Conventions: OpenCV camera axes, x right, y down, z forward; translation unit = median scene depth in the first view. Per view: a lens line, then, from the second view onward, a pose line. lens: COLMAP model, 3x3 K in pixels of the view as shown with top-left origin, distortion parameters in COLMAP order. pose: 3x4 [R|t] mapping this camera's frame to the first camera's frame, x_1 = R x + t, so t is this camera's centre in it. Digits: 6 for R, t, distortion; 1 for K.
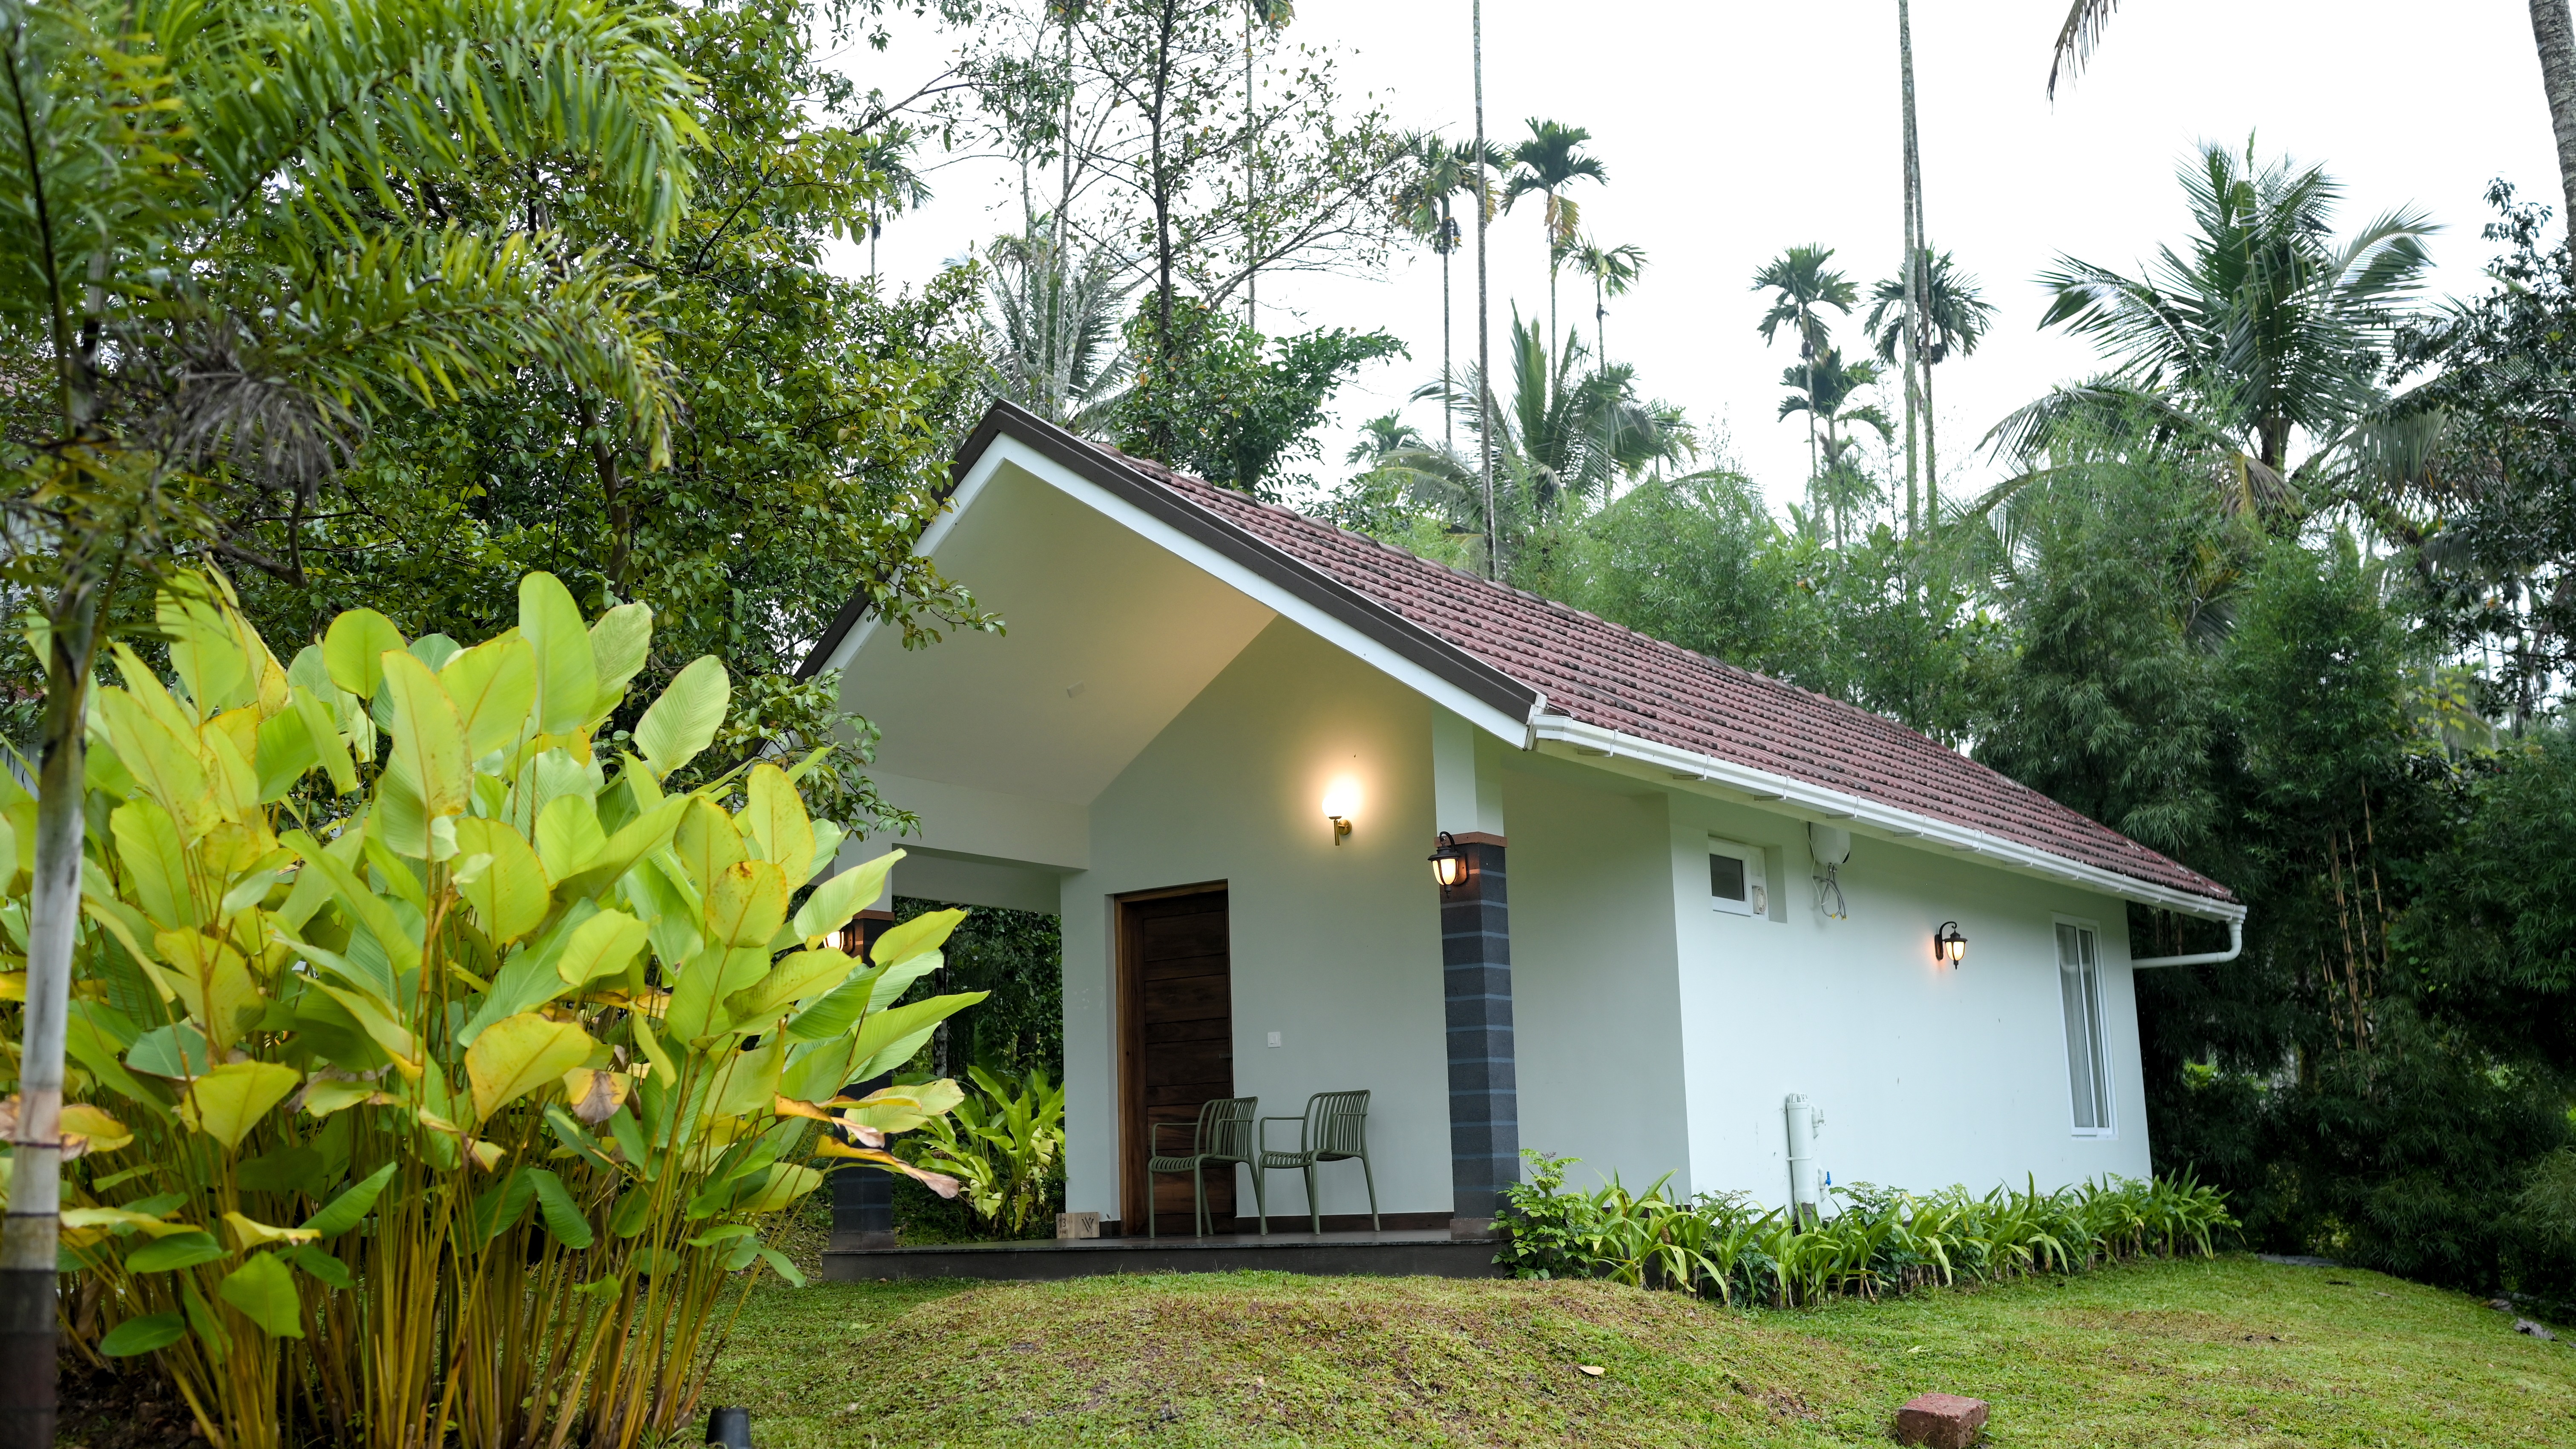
lens RADIAL K [[2474.9, 0, 1287.9], [0, 2474.9, 723.9], [0, 0, 1]] dist [0.006544, 0.000000]
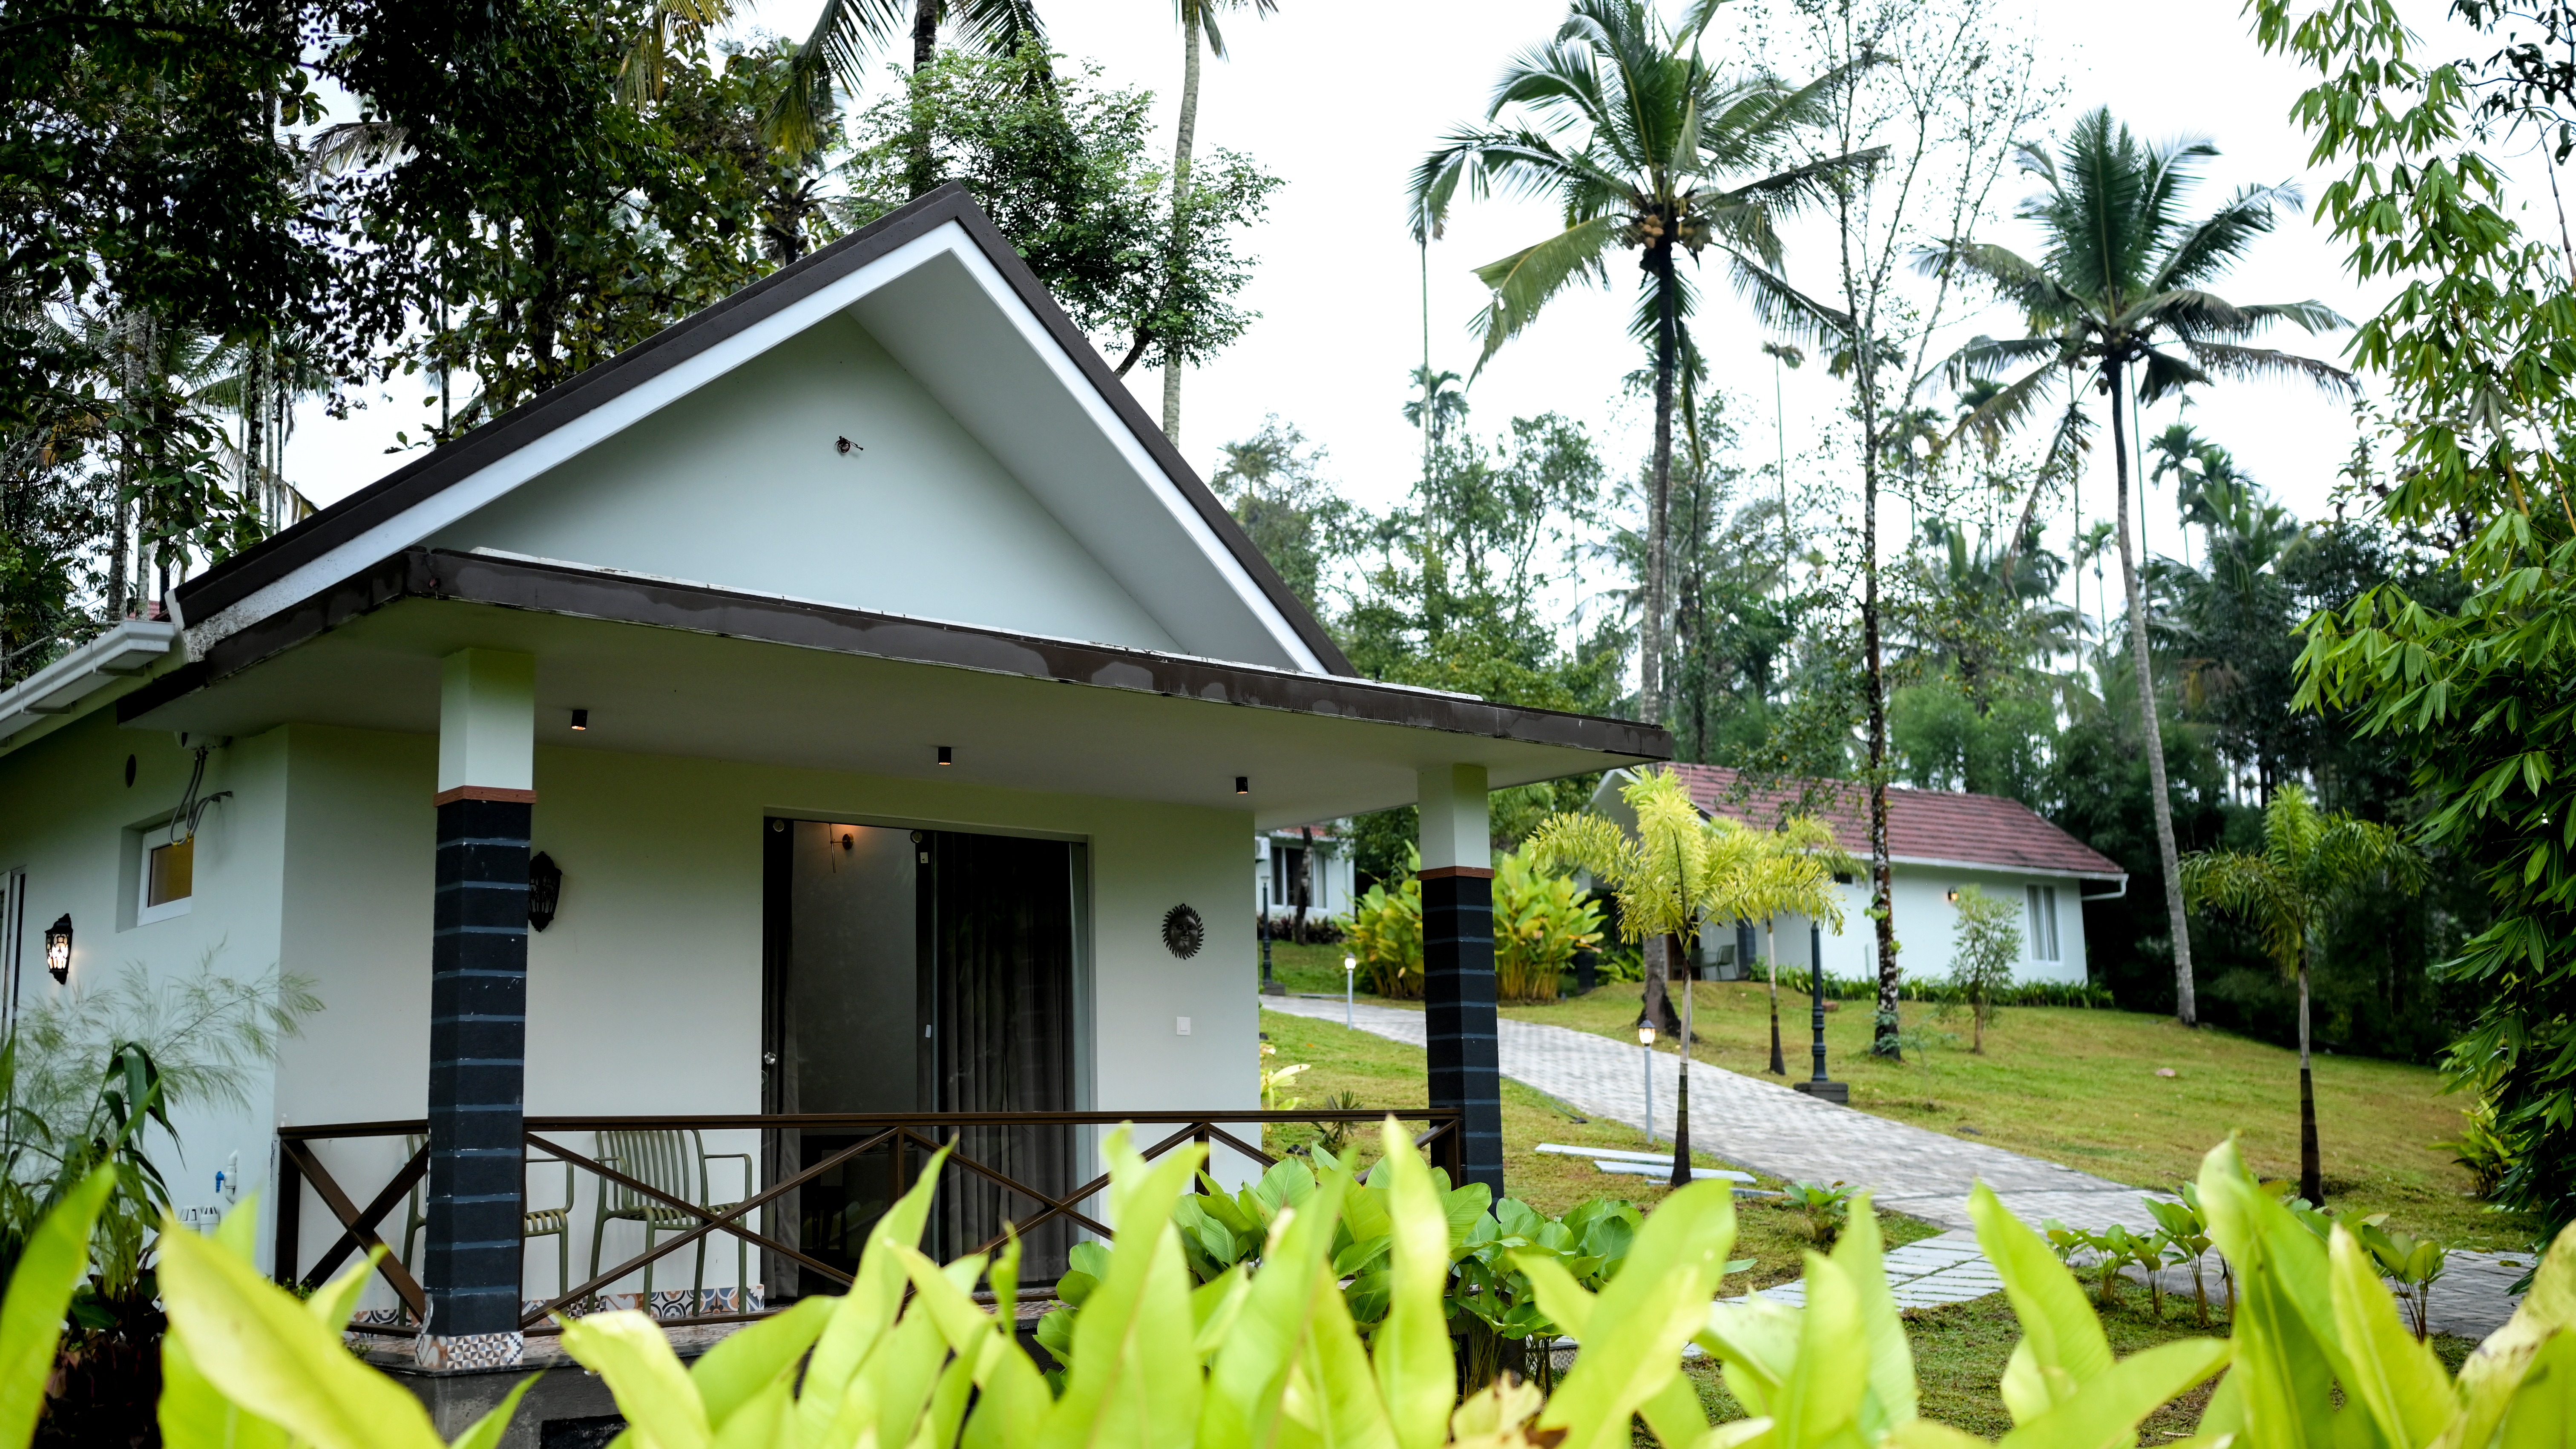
lens RADIAL K [[2474.9, 0, 1288.3], [0, 2474.9, 720.6], [0, 0, 1]] dist [0.006544, 0.000000]
pose [[0.957324, -0.031606, -0.287285, 0.714992], [0.041193, 0.998776, 0.027387, -0.452635], [0.286068, -0.038052, 0.957454, -3.988875]]
